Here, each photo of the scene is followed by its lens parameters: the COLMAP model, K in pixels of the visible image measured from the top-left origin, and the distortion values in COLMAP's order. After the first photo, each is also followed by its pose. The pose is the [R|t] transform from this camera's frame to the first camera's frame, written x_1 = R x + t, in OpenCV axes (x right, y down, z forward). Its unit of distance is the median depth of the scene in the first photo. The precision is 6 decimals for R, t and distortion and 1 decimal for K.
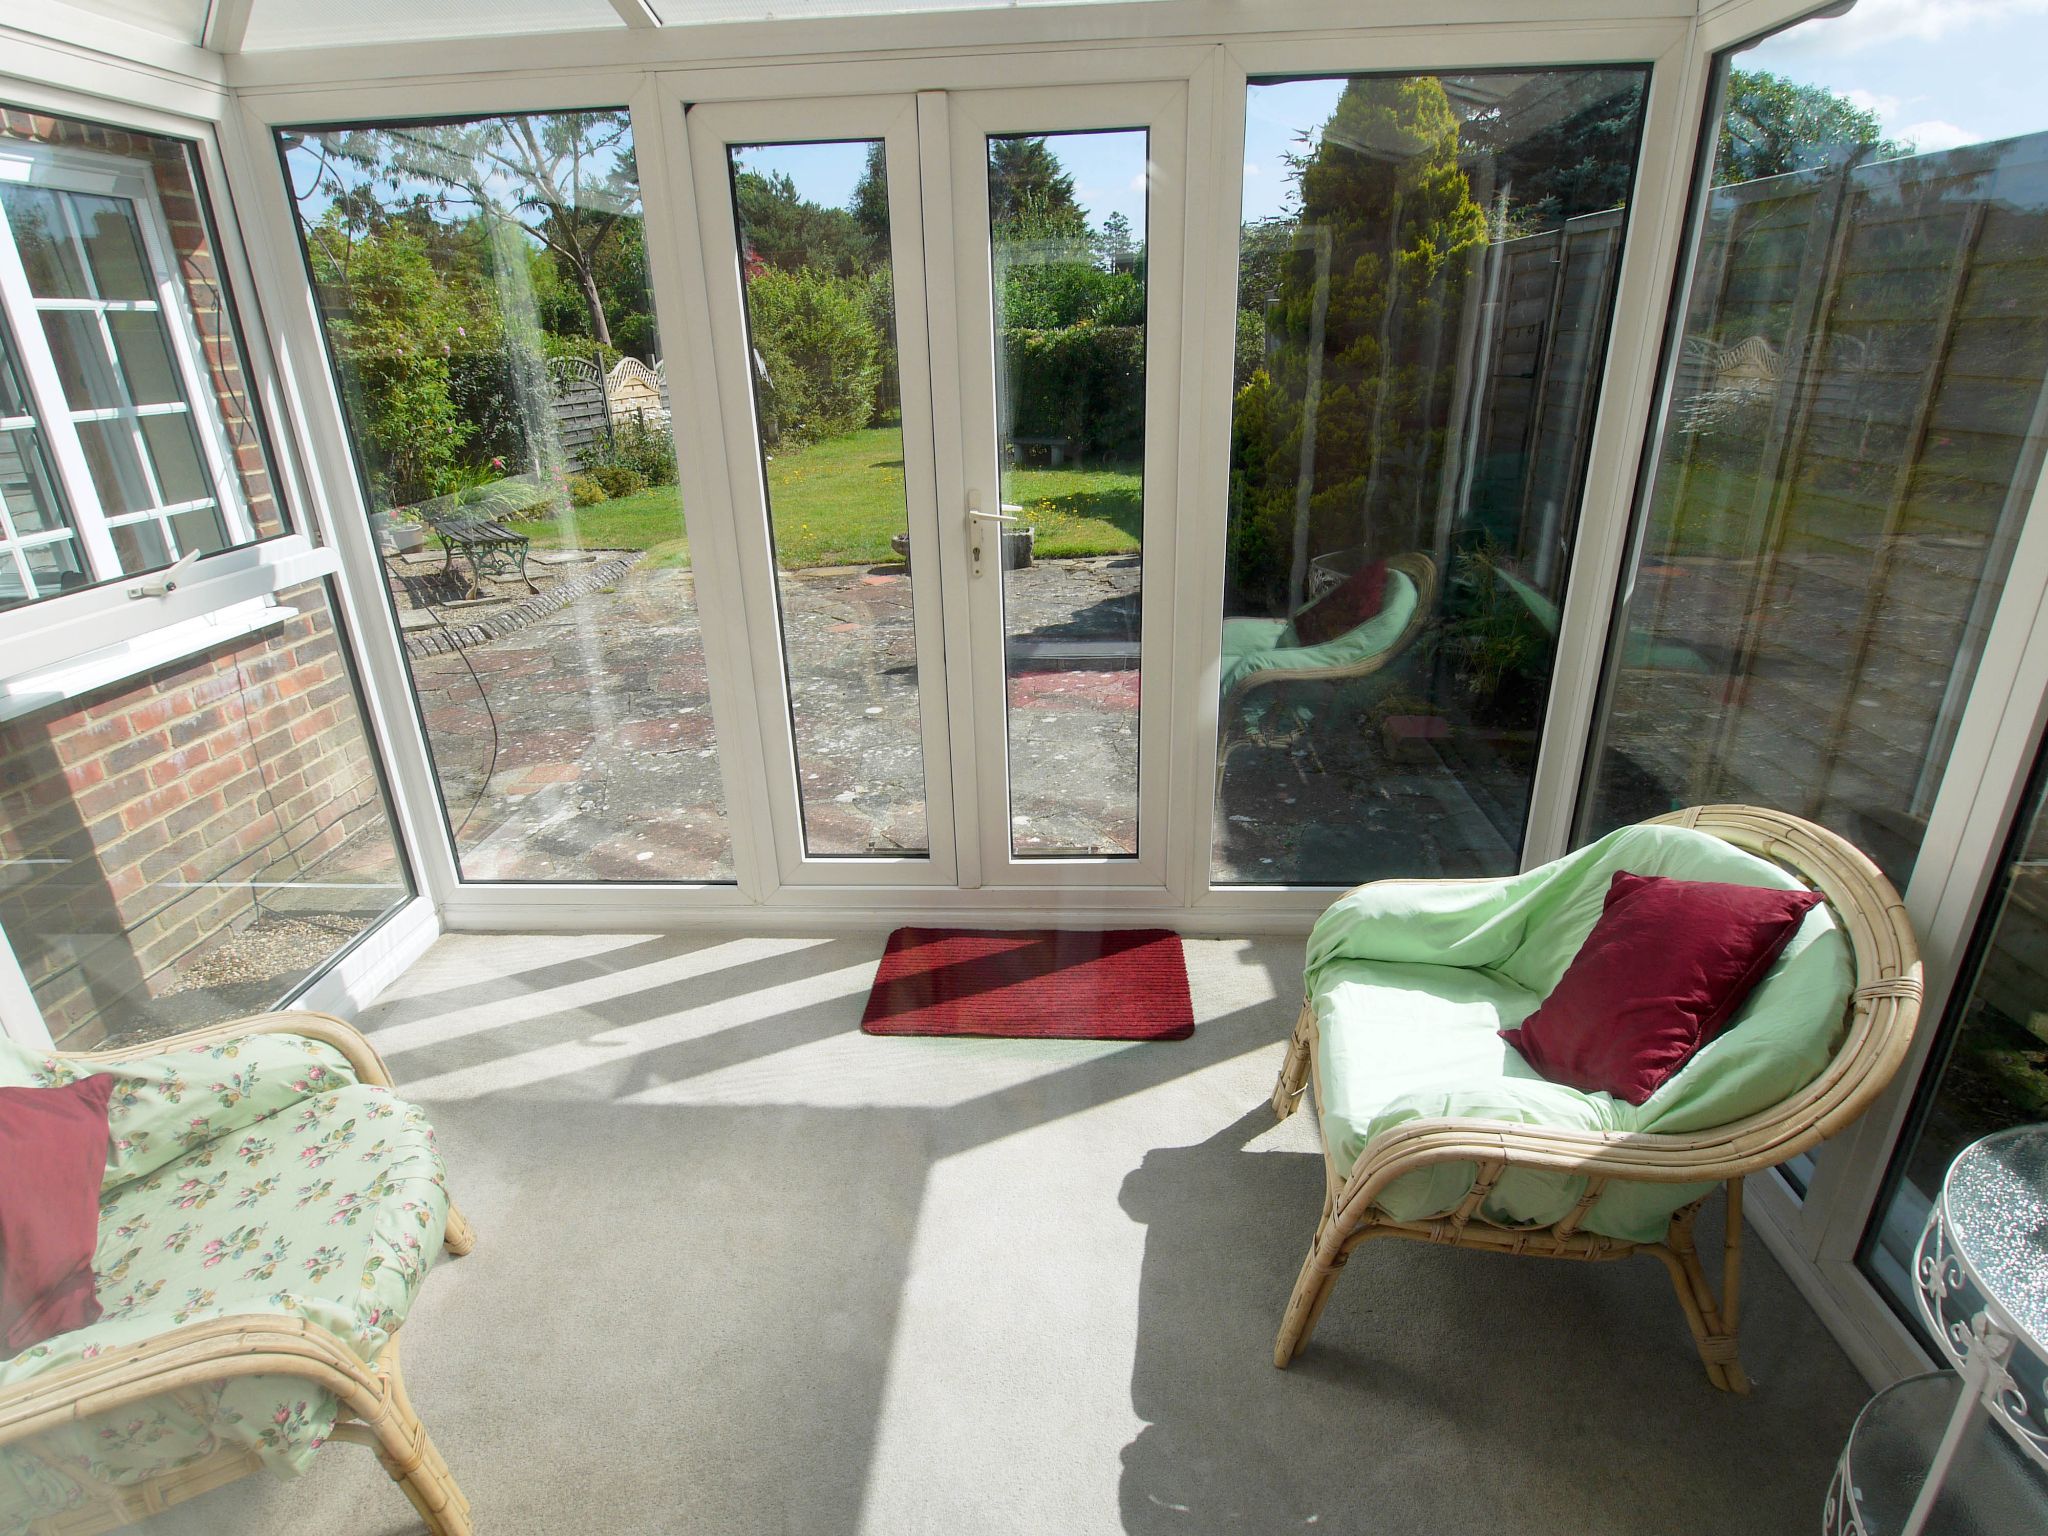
lens RADIAL K [[1076.2, 0, 1017.6], [0, 1076.2, 756.1], [0, 0, 1]] dist [-0.008656, -0.001789]
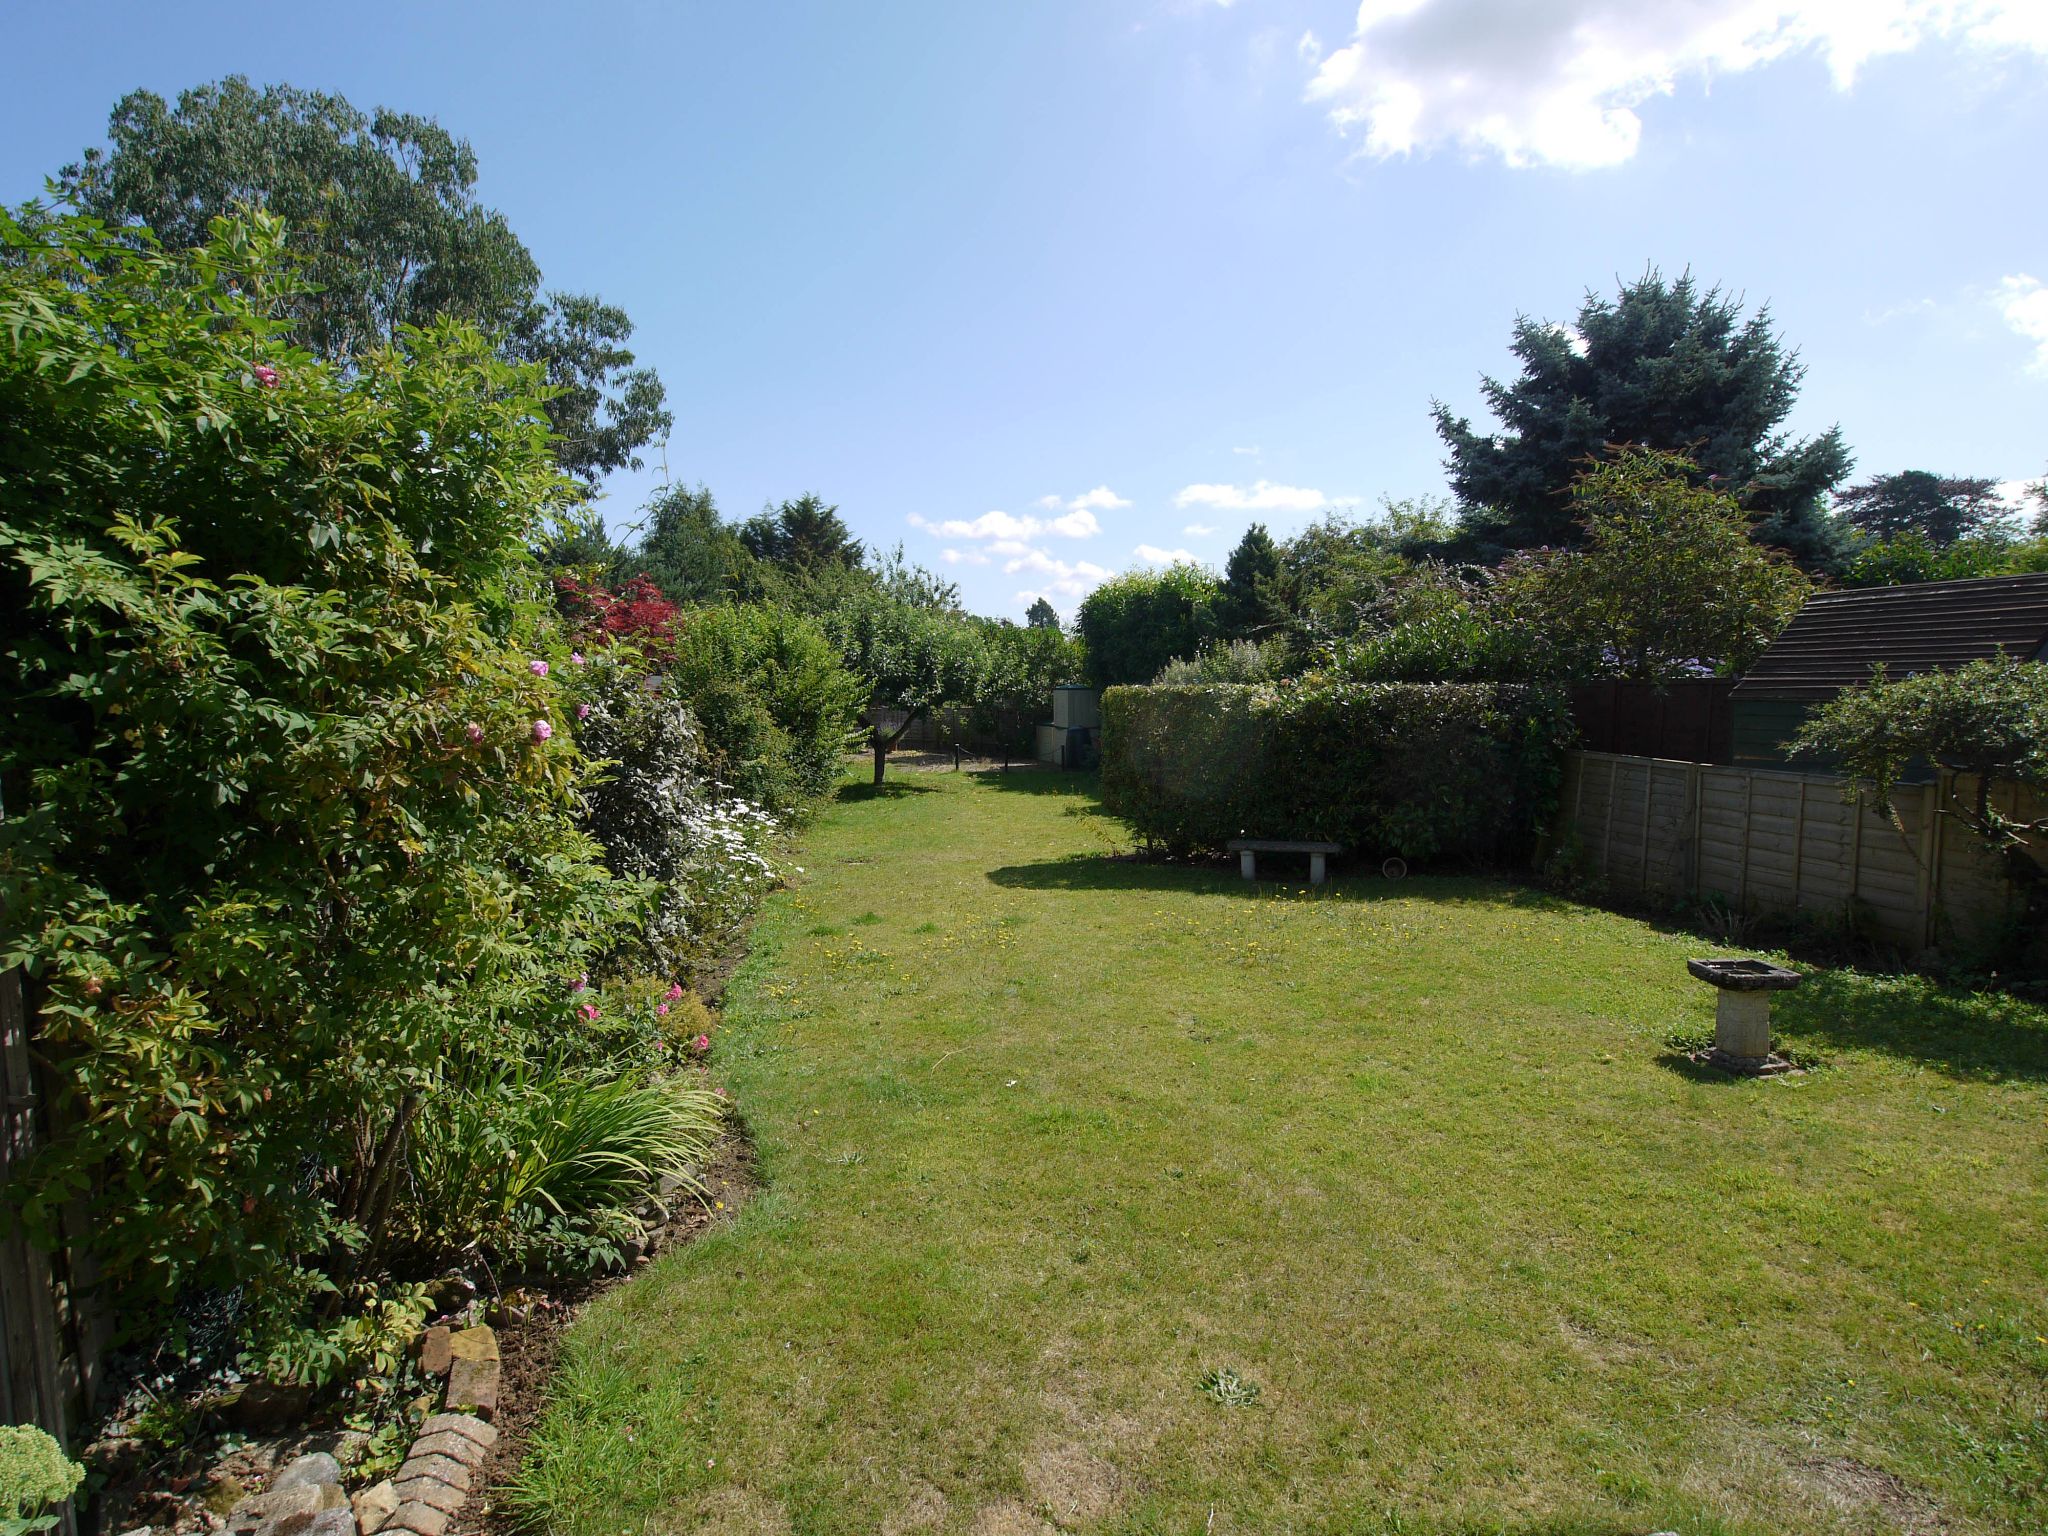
lens RADIAL K [[1076.2, 0, 1021.8], [0, 1076.2, 768.5], [0, 0, 1]] dist [-0.008656, -0.001789]
pose [[0.965764, 0.003414, 0.259402, -0.141422], [0.073799, 0.954985, -0.287328, -0.075060], [-0.248706, 0.296634, 0.922038, 0.196352]]
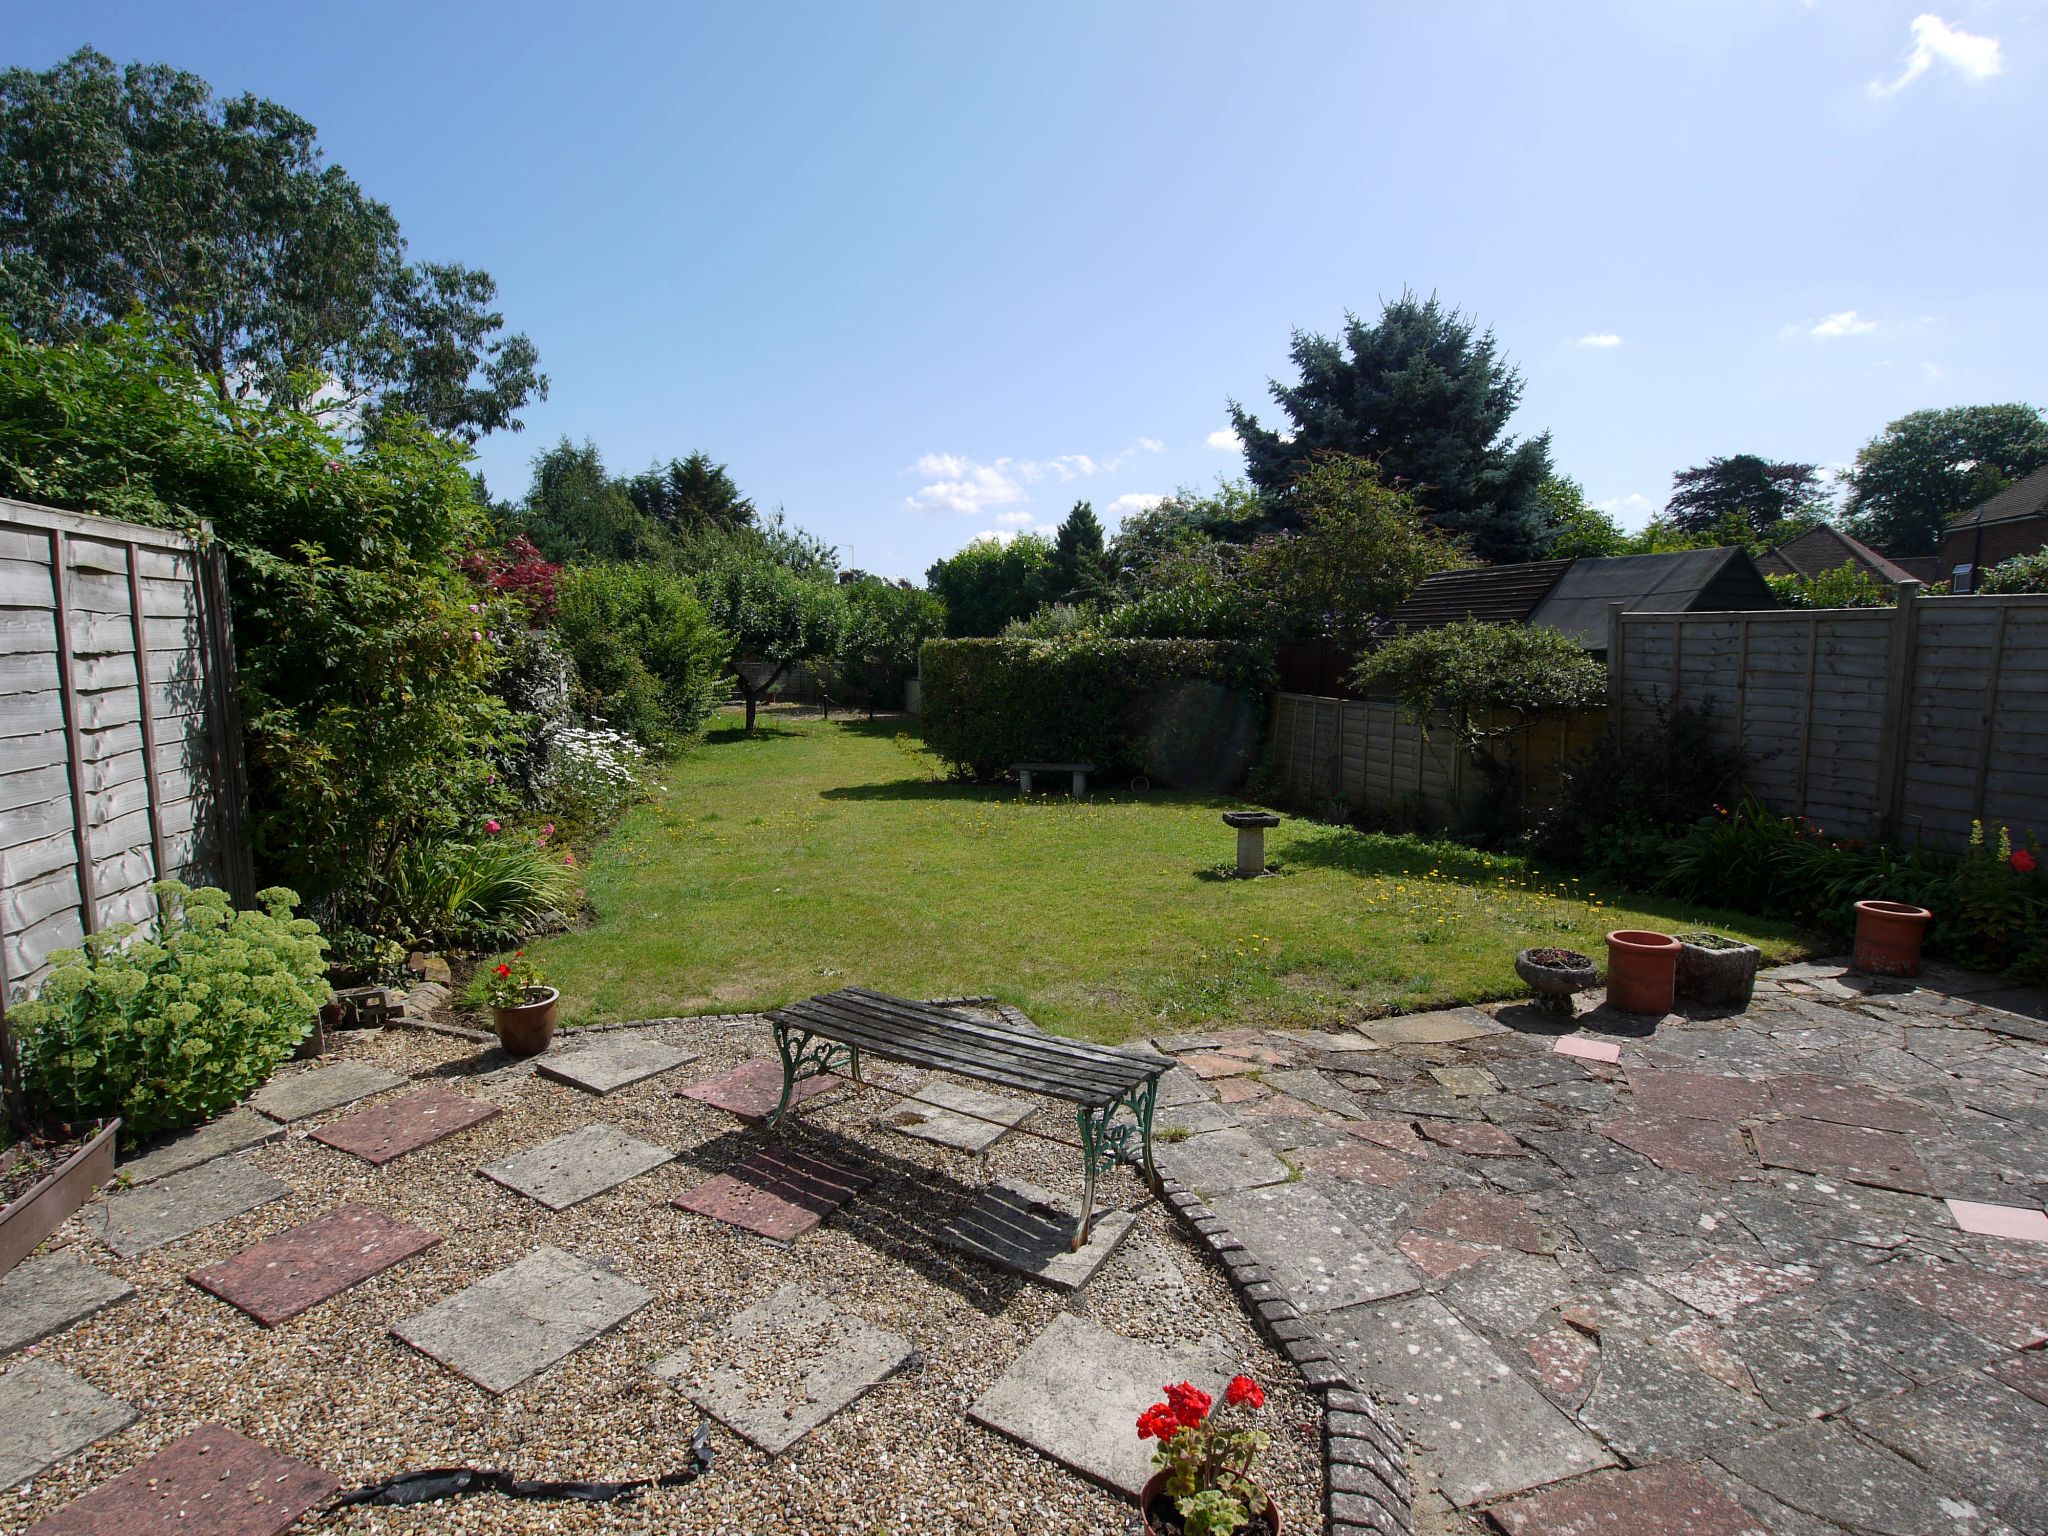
lens RADIAL K [[1076.2, 0, 1024.2], [0, 1076.2, 777.0], [0, 0, 1]] dist [-0.008656, -0.001789]
pose [[0.937882, -0.008554, 0.346849, -0.134403], [0.097032, 0.966271, -0.238546, -0.041517], [-0.333110, 0.257384, 0.907079, 0.119829]]
